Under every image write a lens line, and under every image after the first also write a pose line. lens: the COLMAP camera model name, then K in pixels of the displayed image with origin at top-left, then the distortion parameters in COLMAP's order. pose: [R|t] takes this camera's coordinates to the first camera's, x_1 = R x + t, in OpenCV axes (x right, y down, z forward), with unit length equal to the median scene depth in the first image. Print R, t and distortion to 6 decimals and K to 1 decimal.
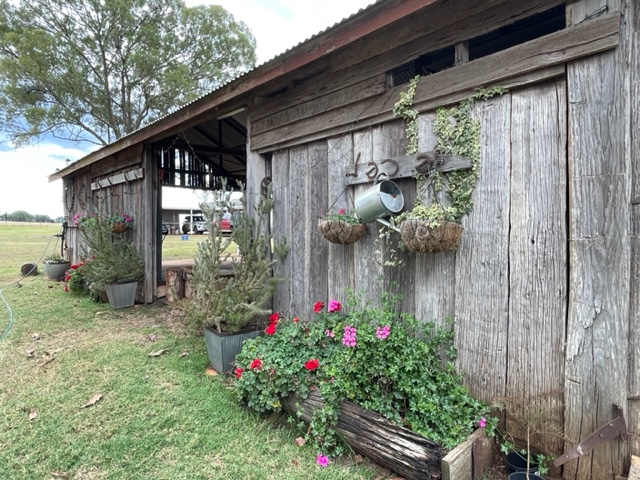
lens RADIAL K [[414.6, 0, 318.8], [0, 414.6, 235.4], [0, 0, 1]] dist [-0.007335, -0.009117]
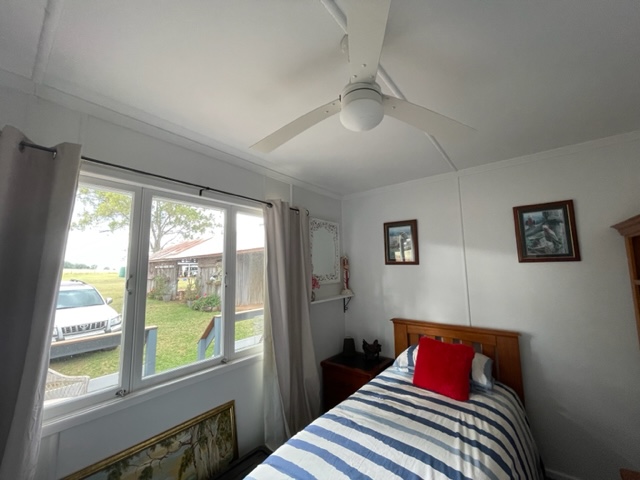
lens RADIAL K [[258.7, 0, 316.3], [0, 258.7, 238.2], [0, 0, 1]] dist [-0.003015, -0.000060]
pose [[0.988267, 0.001169, 0.152730, 0.407101], [0.019444, 0.990871, -0.133402, -0.047163], [-0.151492, 0.134806, 0.979223, -1.251104]]
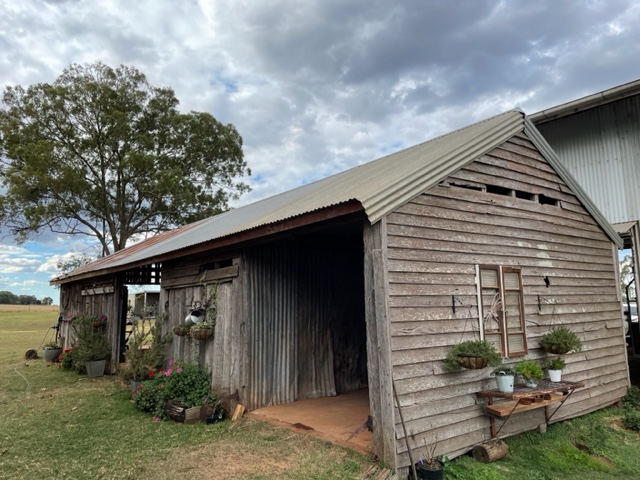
lens RADIAL K [[477.5, 0, 323.0], [0, 477.5, 241.1], [0, 0, 1]] dist [0.044651, -0.010960]
pose [[0.998774, -0.024152, -0.043215, 0.350005], [0.017500, 0.988807, -0.148168, -0.034138], [0.046310, 0.147230, 0.988018, -0.620217]]
